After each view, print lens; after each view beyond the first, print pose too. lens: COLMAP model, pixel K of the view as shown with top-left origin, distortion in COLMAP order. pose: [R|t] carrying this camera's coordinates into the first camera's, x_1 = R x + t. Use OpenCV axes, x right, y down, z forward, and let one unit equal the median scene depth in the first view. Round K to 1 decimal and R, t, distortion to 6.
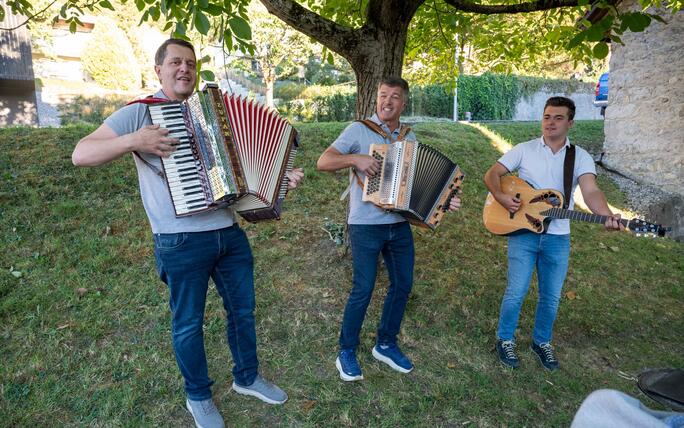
lens RADIAL K [[448.4, 0, 338.5], [0, 448.4, 233.0], [0, 0, 1]] dist [-0.008880, 0.001368]
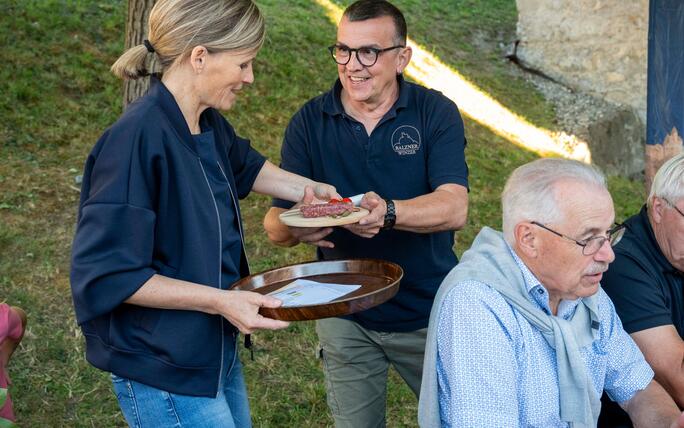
lens RADIAL K [[985.6, 0, 341.5], [0, 985.6, 211.6], [0, 0, 1]] dist [-0.012353, 0.000000]
pose [[0.941520, -0.071752, 0.329229, -0.129922], [0.074313, 0.997223, 0.004814, 0.040622], [-0.328660, 0.019934, 0.944238, -0.272073]]
